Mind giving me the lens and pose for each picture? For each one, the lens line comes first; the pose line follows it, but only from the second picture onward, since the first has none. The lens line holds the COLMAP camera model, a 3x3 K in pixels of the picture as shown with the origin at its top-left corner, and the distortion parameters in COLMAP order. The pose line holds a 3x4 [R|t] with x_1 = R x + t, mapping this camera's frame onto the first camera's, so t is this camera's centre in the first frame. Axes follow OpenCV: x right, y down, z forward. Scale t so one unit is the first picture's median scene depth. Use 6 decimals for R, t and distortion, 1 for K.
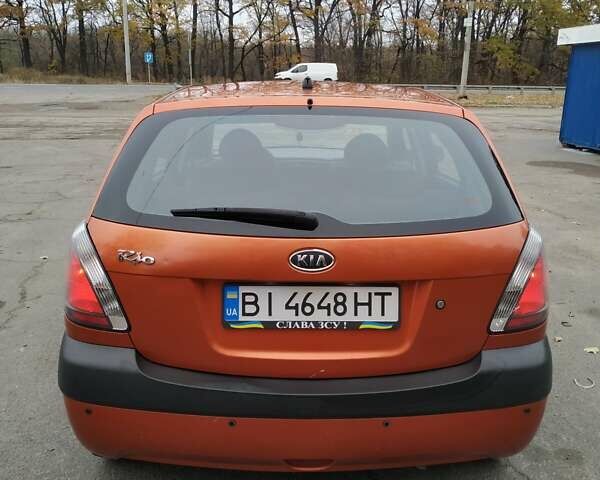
lens RADIAL K [[579.3, 0, 300.0], [0, 579.3, 240.0], [0, 0, 1]] dist [0.000672, -0.008977]
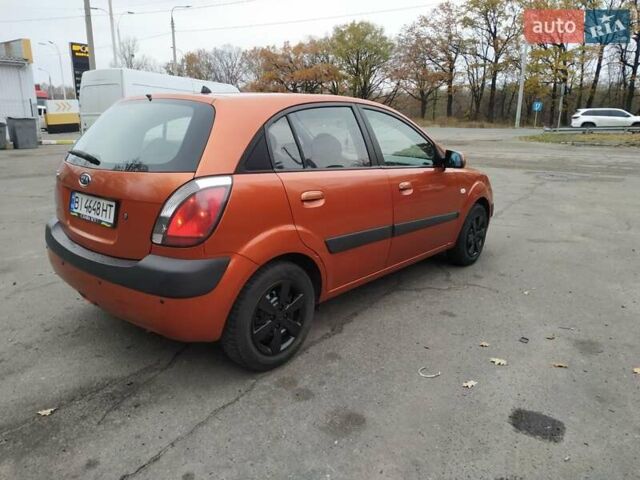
lens RADIAL K [[461.7, 0, 320.0], [0, 461.7, 240.0], [0, 0, 1]] dist [-0.003216, -0.000635]
pose [[0.741738, 0.161794, -0.650882, 0.857013], [-0.182088, 0.982595, 0.036744, 0.018222], [0.645499, 0.091263, 0.758289, 0.226429]]
